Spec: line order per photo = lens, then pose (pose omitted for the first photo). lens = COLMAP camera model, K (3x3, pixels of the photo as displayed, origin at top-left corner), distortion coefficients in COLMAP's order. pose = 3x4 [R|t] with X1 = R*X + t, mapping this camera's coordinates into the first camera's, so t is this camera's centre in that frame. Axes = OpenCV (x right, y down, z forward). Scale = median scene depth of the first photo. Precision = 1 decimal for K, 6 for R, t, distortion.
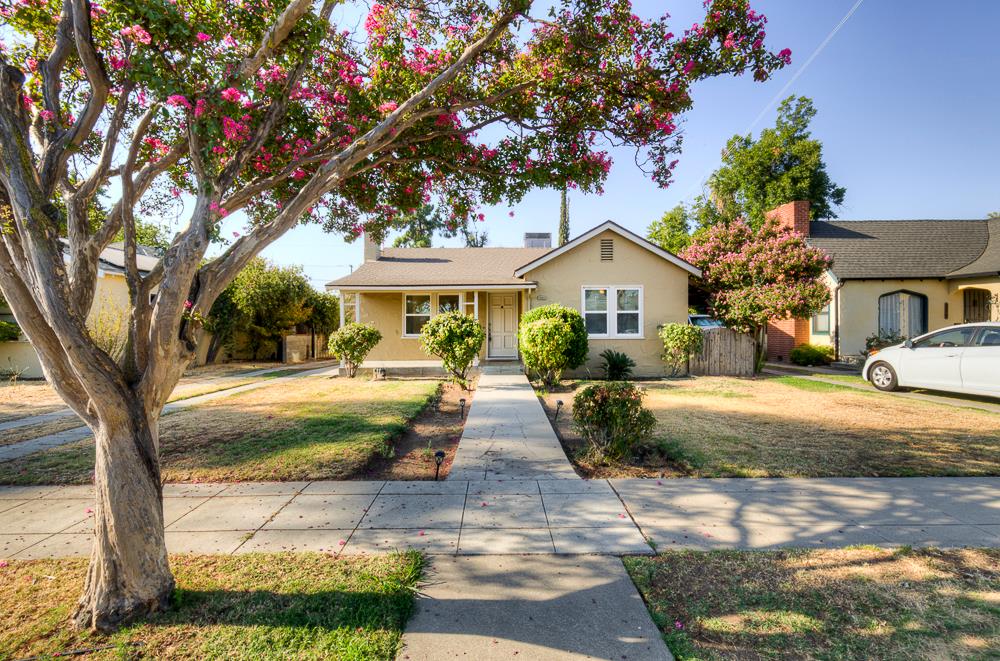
lens RADIAL K [[442.1, 0, 490.6], [0, 442.1, 325.5], [0, 0, 1]] dist [-0.003660, 0.003272]
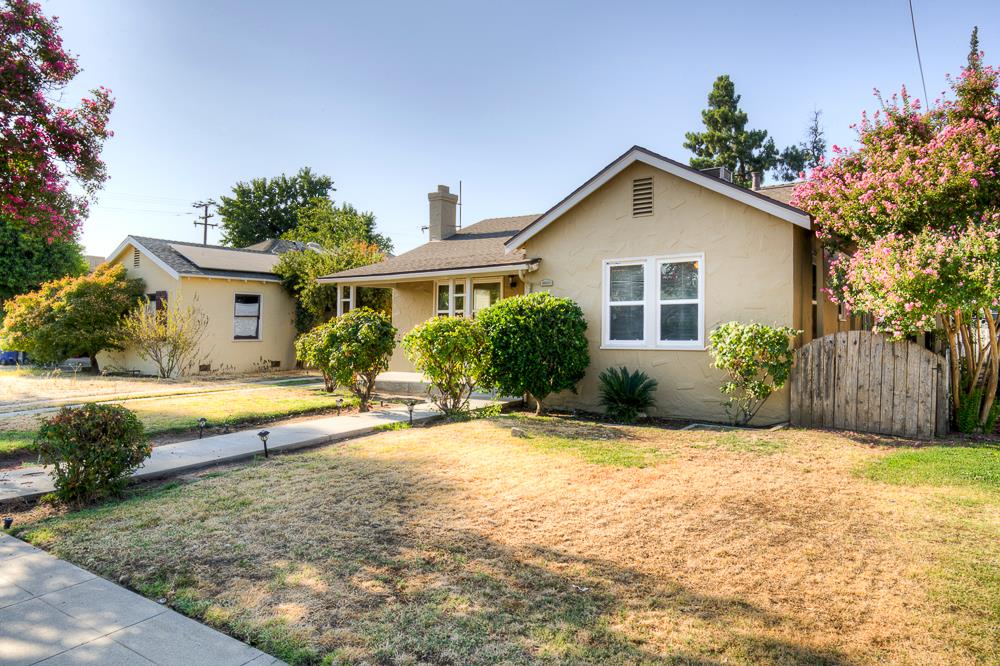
lens RADIAL K [[639.8, 0, 486.8], [0, 639.8, 333.5], [0, 0, 1]] dist [0.004454, 0.001038]
pose [[0.812122, 0.008044, -0.583432, 0.588702], [0.002132, 0.999857, 0.016753, -0.005090], [0.583483, -0.014849, 0.811989, 0.189196]]
